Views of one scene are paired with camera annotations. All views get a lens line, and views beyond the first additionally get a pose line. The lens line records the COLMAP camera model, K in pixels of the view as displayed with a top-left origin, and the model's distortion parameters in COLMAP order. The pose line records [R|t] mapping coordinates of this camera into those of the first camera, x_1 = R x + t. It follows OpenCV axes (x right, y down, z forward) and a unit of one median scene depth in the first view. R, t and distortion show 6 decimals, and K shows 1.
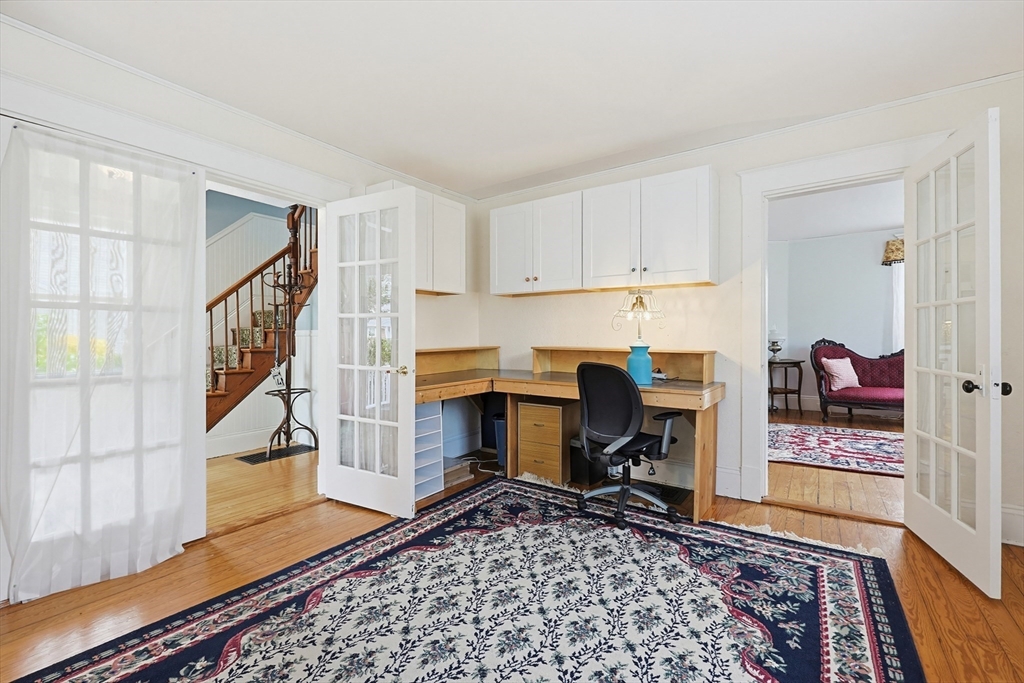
lens RADIAL K [[442.0, 0, 512.4], [0, 442.0, 337.8], [0, 0, 1]] dist [-0.000572, 0.000593]
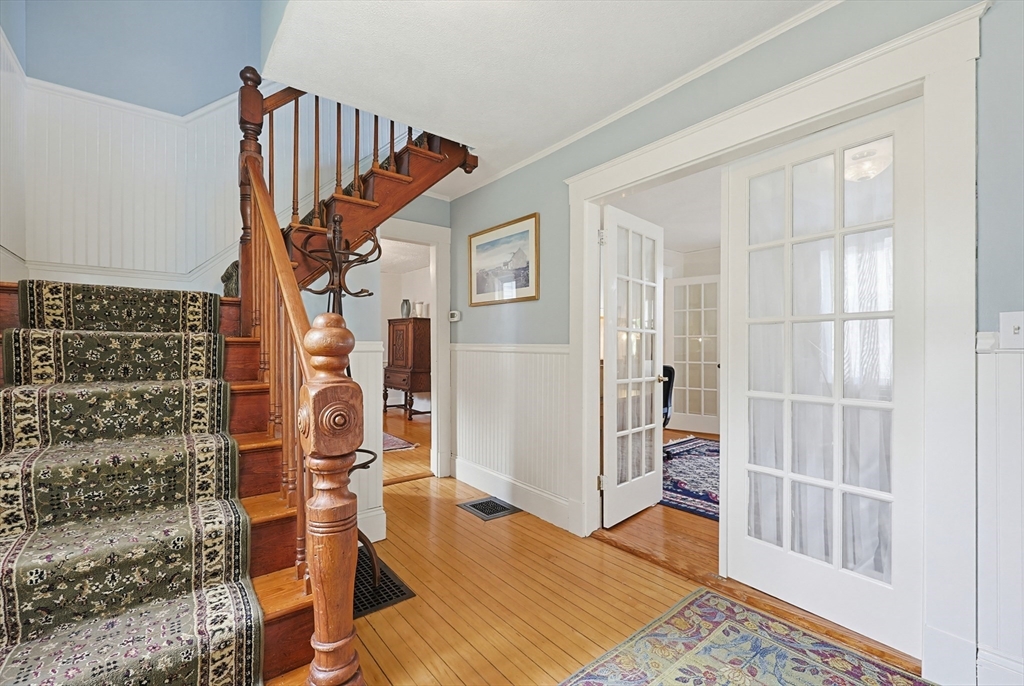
lens RADIAL K [[442.0, 0, 514.0], [0, 442.0, 345.9], [0, 0, 1]] dist [-0.000572, 0.000593]
pose [[0.275887, 0.004996, 0.961177, -1.684112], [0.005462, 0.999962, -0.006766, -0.010303], [-0.961175, 0.007116, 0.275849, 1.162482]]
